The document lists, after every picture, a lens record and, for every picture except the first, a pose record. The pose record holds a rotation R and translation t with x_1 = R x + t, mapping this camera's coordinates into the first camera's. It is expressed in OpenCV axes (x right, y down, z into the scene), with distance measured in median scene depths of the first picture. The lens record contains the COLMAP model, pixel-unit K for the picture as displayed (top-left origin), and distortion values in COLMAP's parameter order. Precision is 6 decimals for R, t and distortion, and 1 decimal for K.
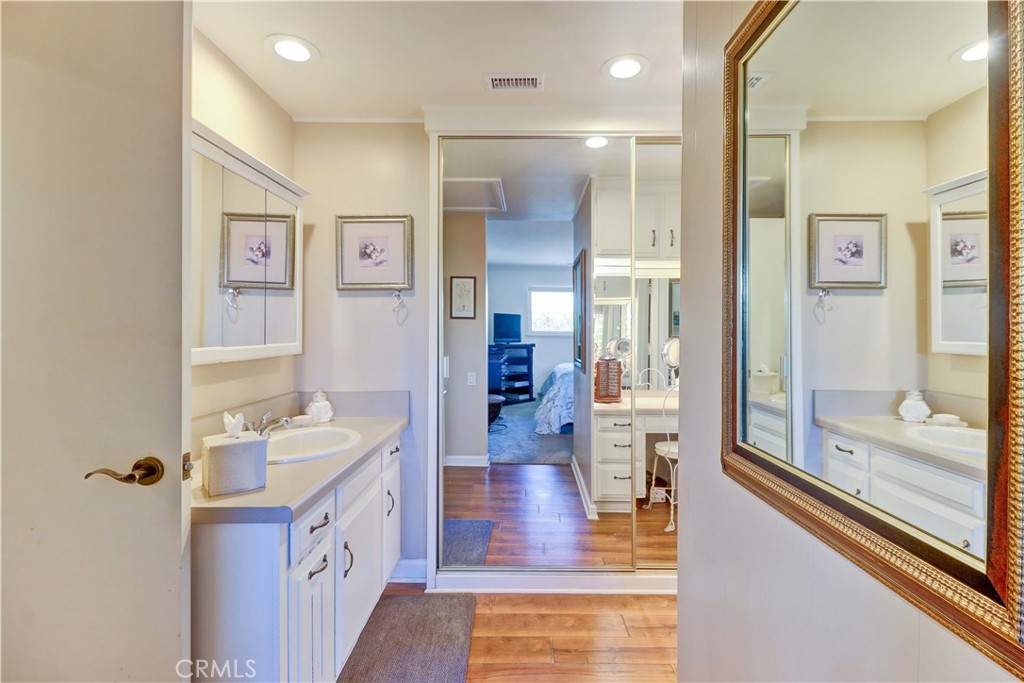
lens RADIAL K [[476.2, 0, 519.3], [0, 476.2, 332.2], [0, 0, 1]] dist [0.001916, -0.001587]
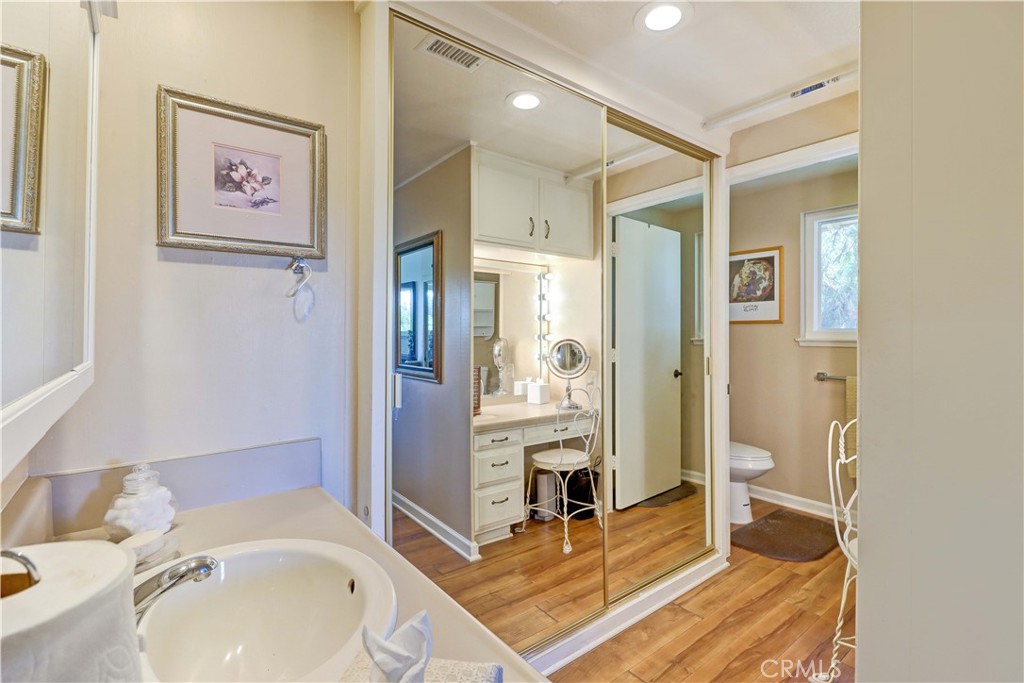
lens RADIAL K [[476.2, 0, 513.0], [0, 476.2, 335.3], [0, 0, 1]] dist [0.001916, -0.001587]
pose [[0.785510, -0.008626, 0.618789, -0.400519], [0.006758, 0.999963, 0.005361, -0.000223], [-0.618812, -0.000029, 0.785539, 0.414602]]
